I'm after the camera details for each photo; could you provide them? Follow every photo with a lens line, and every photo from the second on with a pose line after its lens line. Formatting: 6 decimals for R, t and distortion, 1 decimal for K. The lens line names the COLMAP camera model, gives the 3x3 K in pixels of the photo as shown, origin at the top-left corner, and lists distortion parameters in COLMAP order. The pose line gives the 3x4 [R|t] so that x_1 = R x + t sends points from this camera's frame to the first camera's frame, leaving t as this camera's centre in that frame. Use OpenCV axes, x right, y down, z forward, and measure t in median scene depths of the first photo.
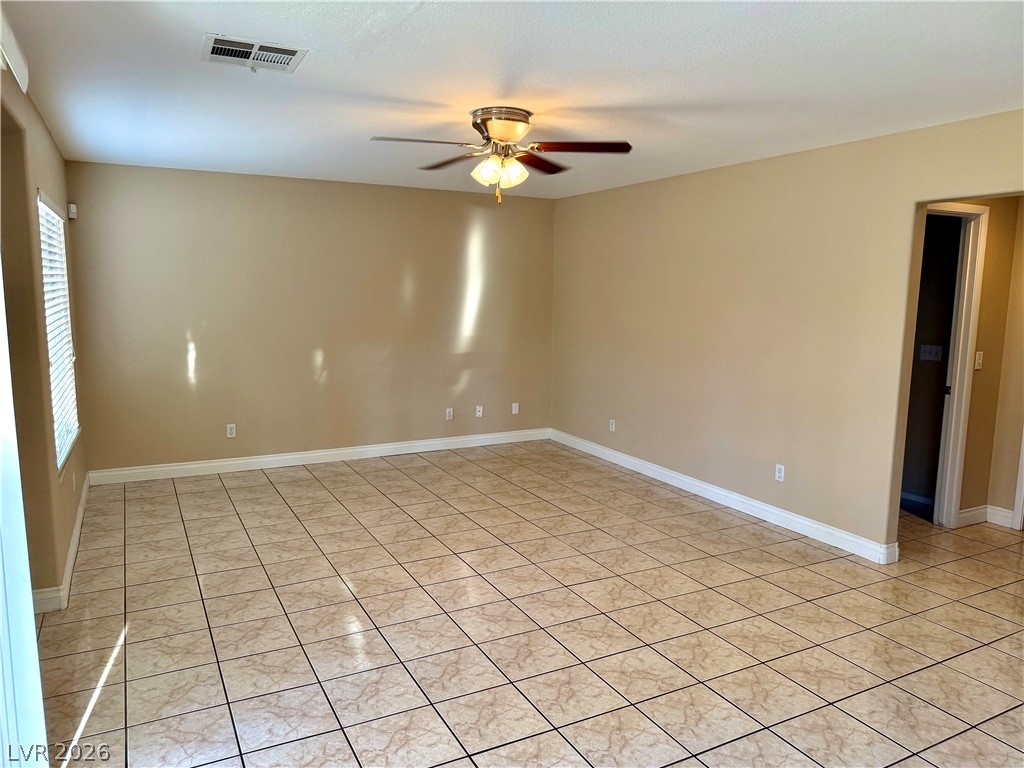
lens RADIAL K [[724.5, 0, 512.0], [0, 724.5, 384.0], [0, 0, 1]] dist [0.134403, -0.208959]
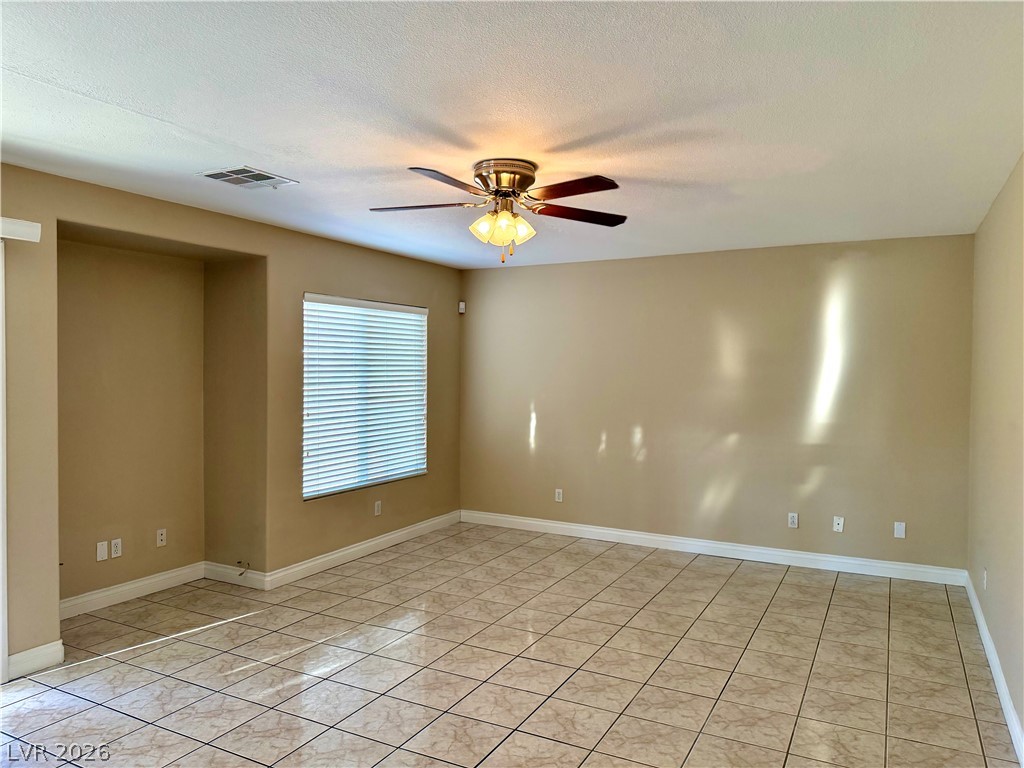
lens RADIAL K [[724.5, 0, 512.0], [0, 724.5, 384.0], [0, 0, 1]] dist [0.134403, -0.208959]
pose [[0.560083, 0.013069, -0.828333, 0.482971], [-0.107862, 0.992515, -0.057272, -0.031923], [0.821385, 0.121423, 0.557300, 0.337132]]
